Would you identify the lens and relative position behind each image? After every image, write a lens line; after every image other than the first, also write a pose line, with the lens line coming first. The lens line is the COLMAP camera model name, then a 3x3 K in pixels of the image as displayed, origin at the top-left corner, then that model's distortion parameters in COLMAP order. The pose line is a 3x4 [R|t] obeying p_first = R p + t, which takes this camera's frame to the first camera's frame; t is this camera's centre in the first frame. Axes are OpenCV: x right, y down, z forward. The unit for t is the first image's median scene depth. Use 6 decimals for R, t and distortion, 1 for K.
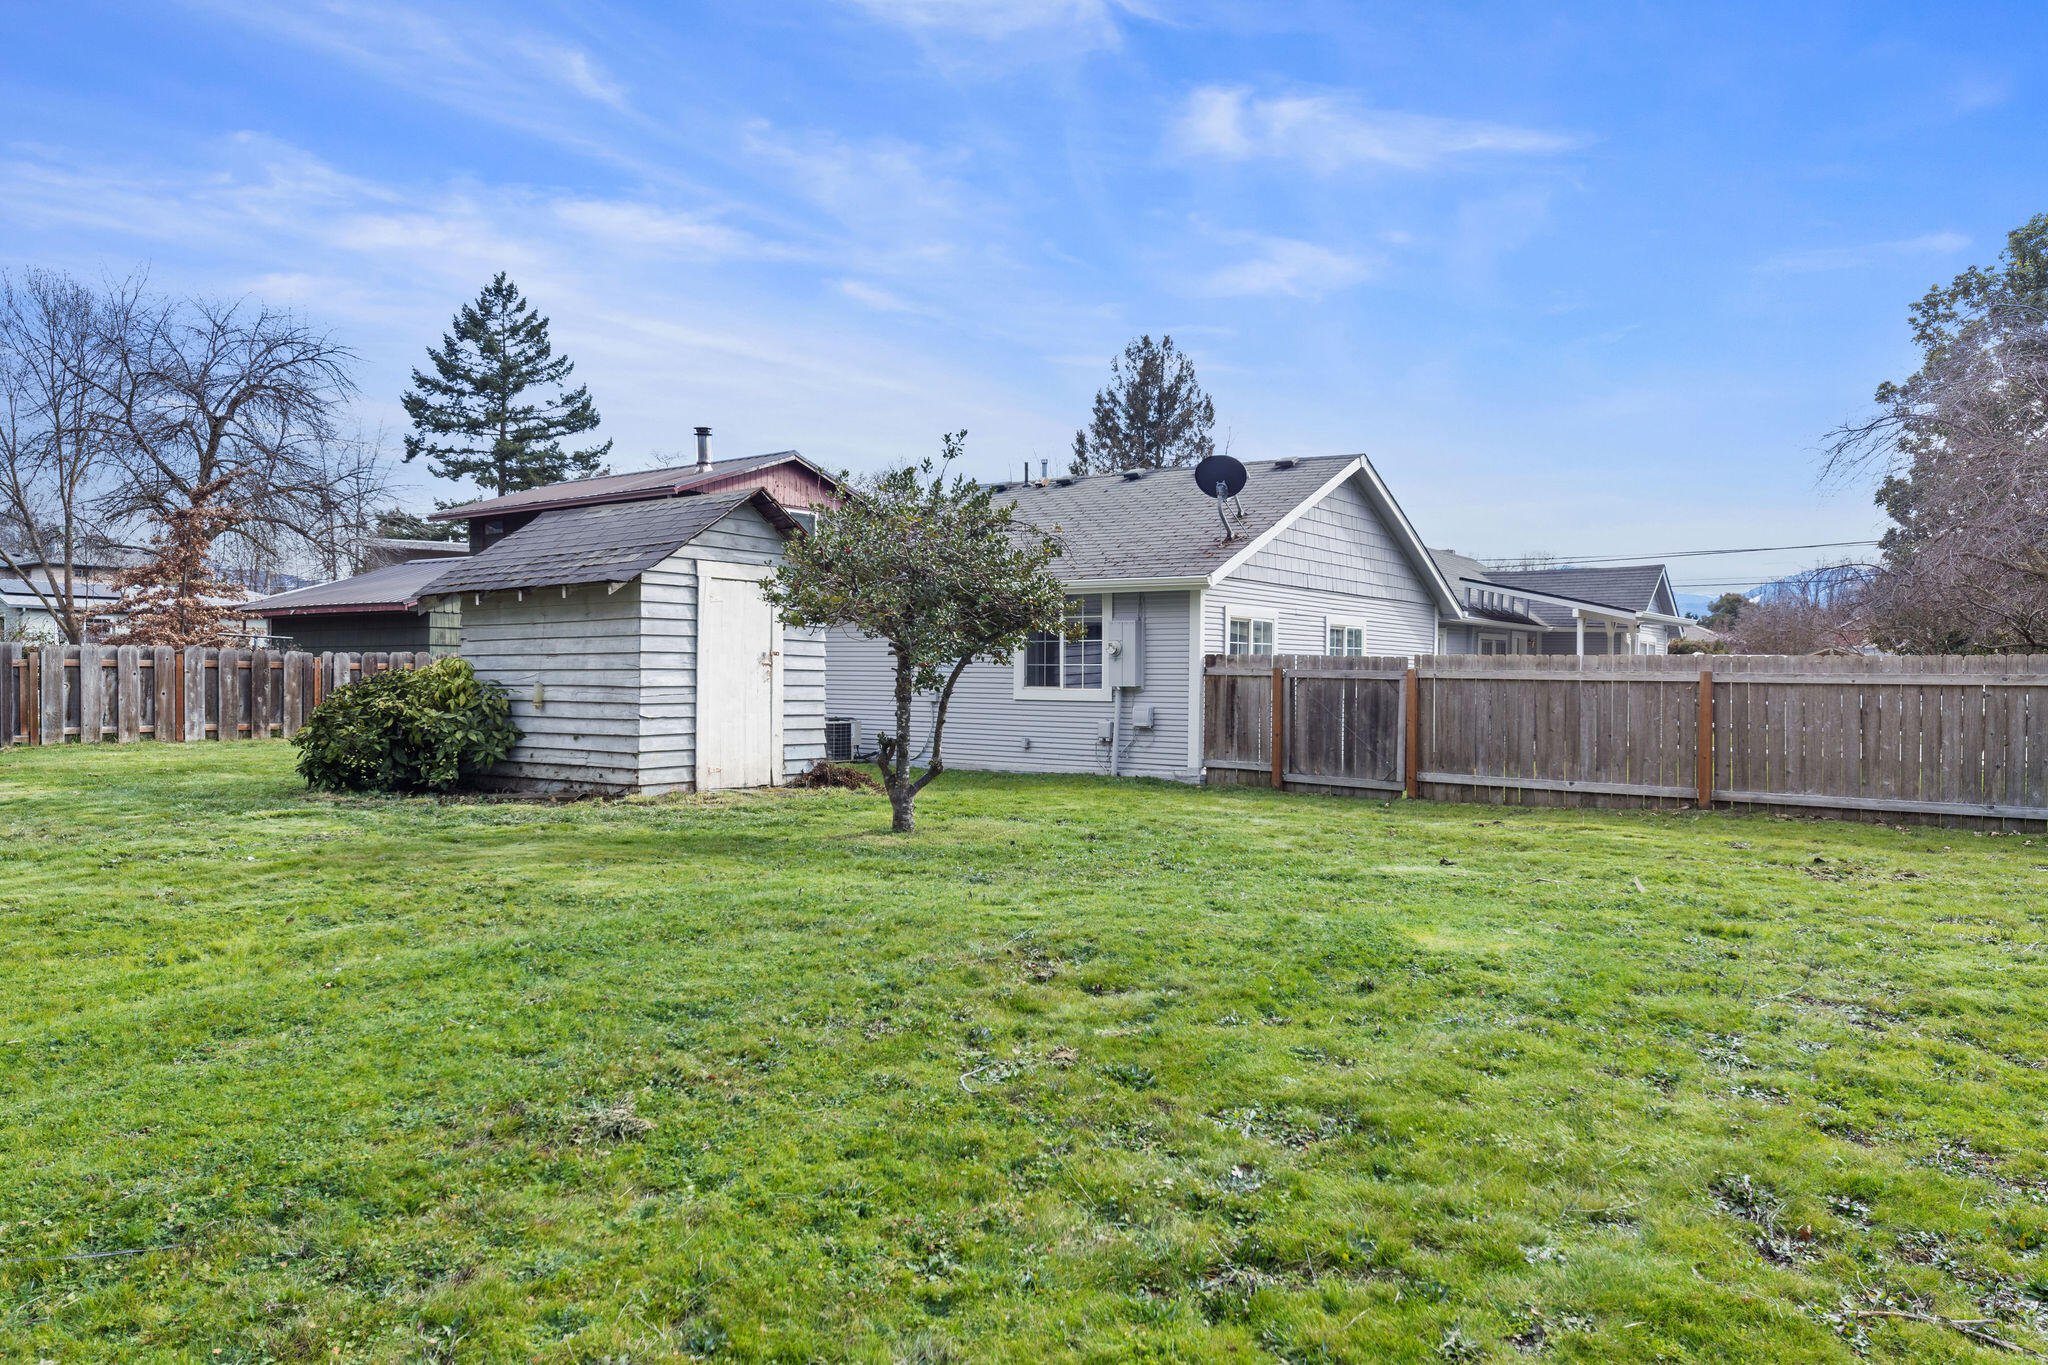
lens RADIAL K [[1345.7, 0, 1022.2], [0, 1345.7, 686.7], [0, 0, 1]] dist [0.008255, -0.002902]
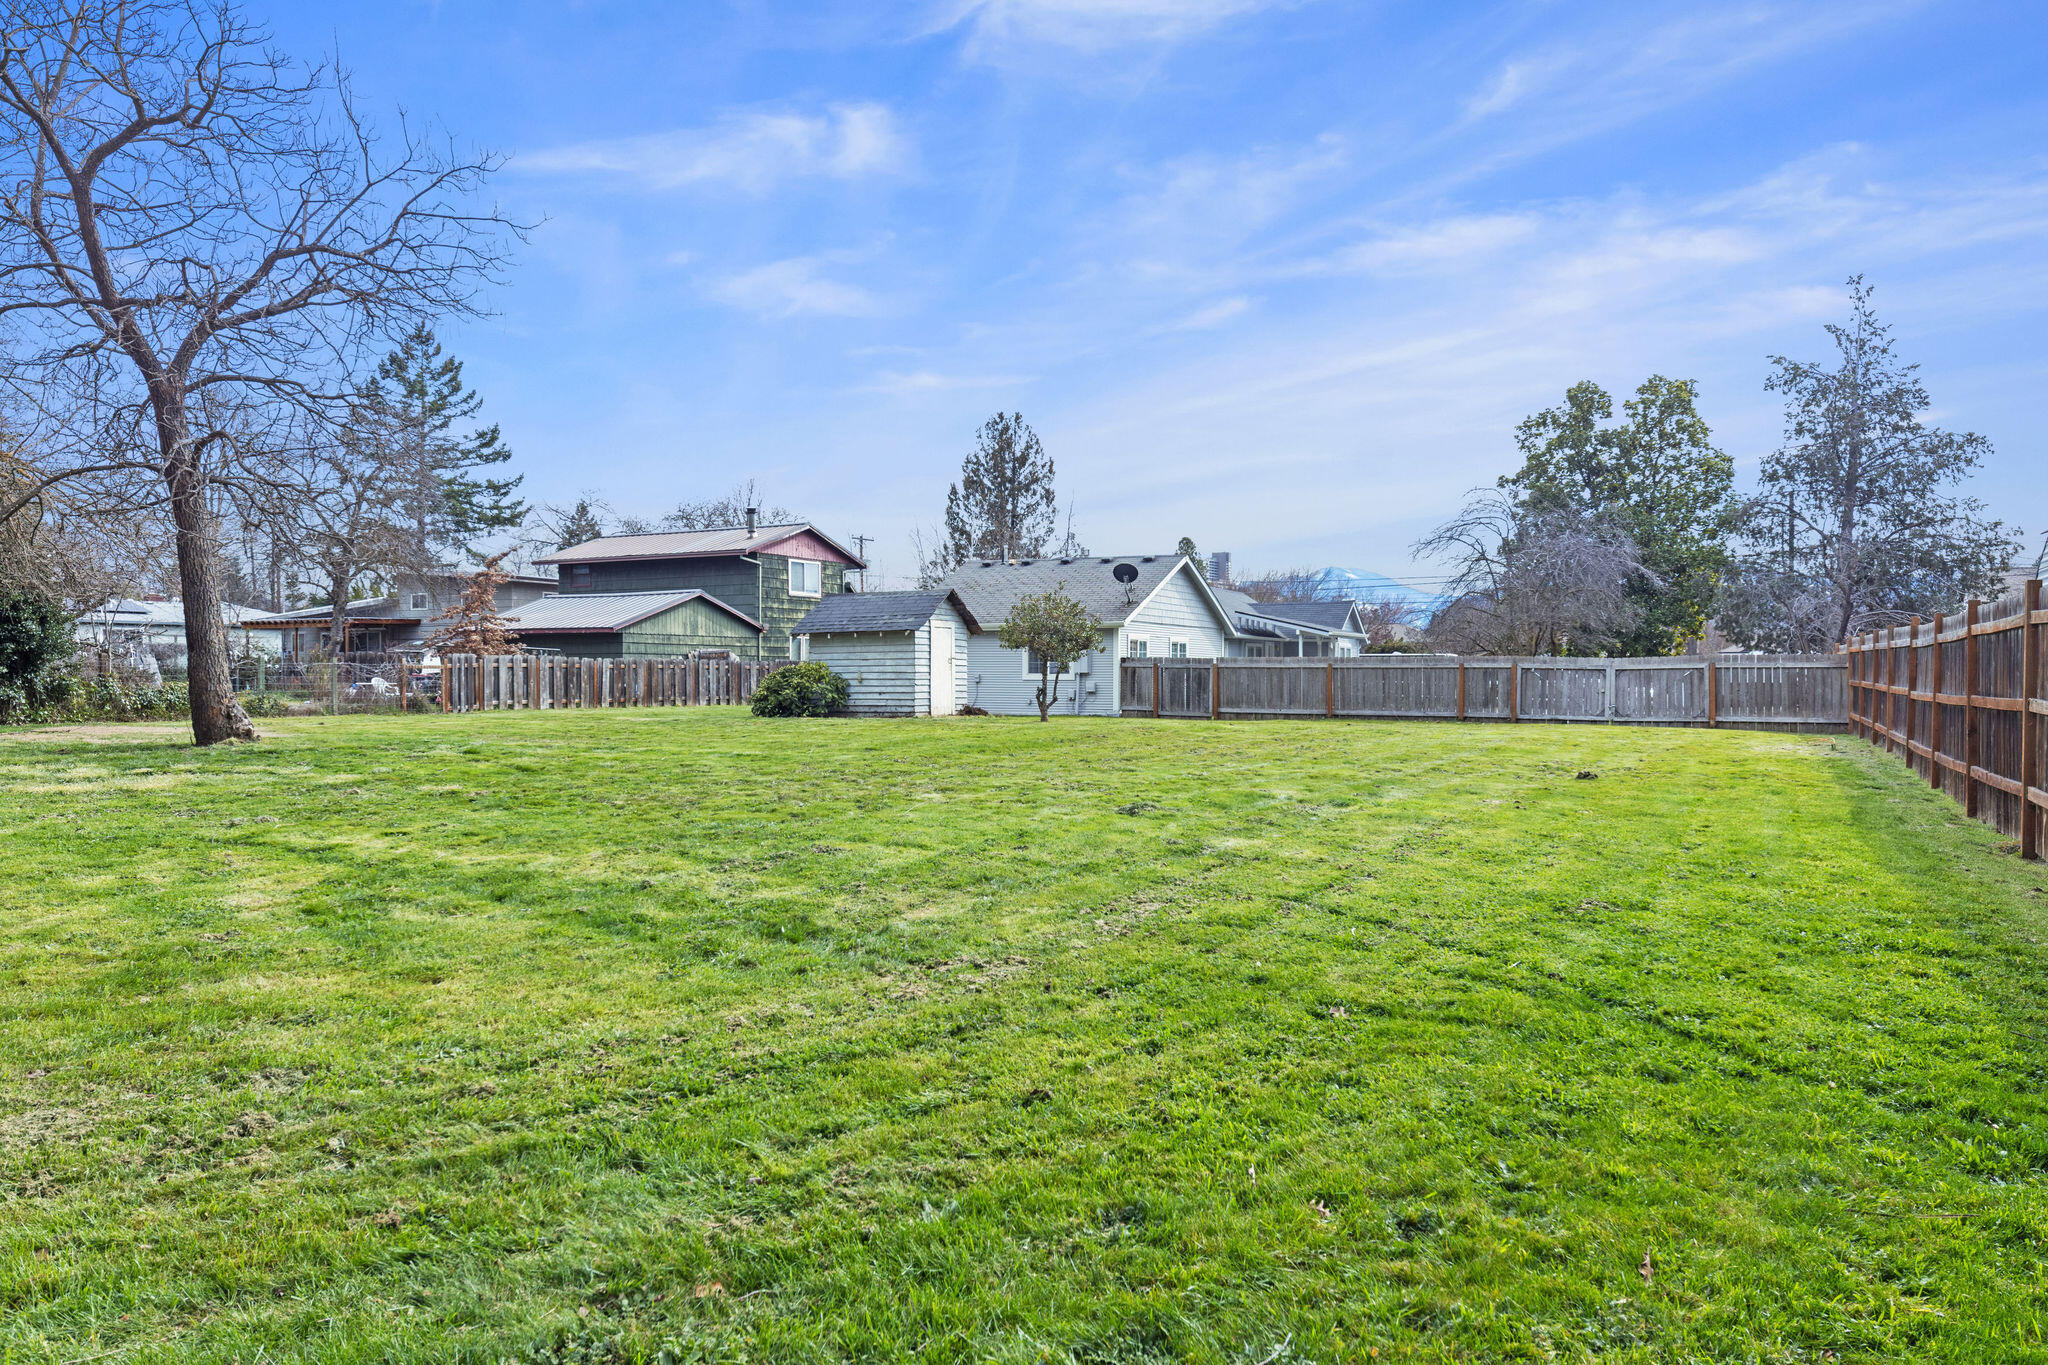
lens RADIAL K [[1345.7, 0, 1039.4], [0, 1345.7, 694.4], [0, 0, 1]] dist [0.008255, -0.002902]
pose [[0.985663, -0.009685, 0.168446, -0.259811], [0.008825, 0.999944, 0.005857, 0.015663], [-0.168493, -0.004286, 0.985693, -0.800289]]
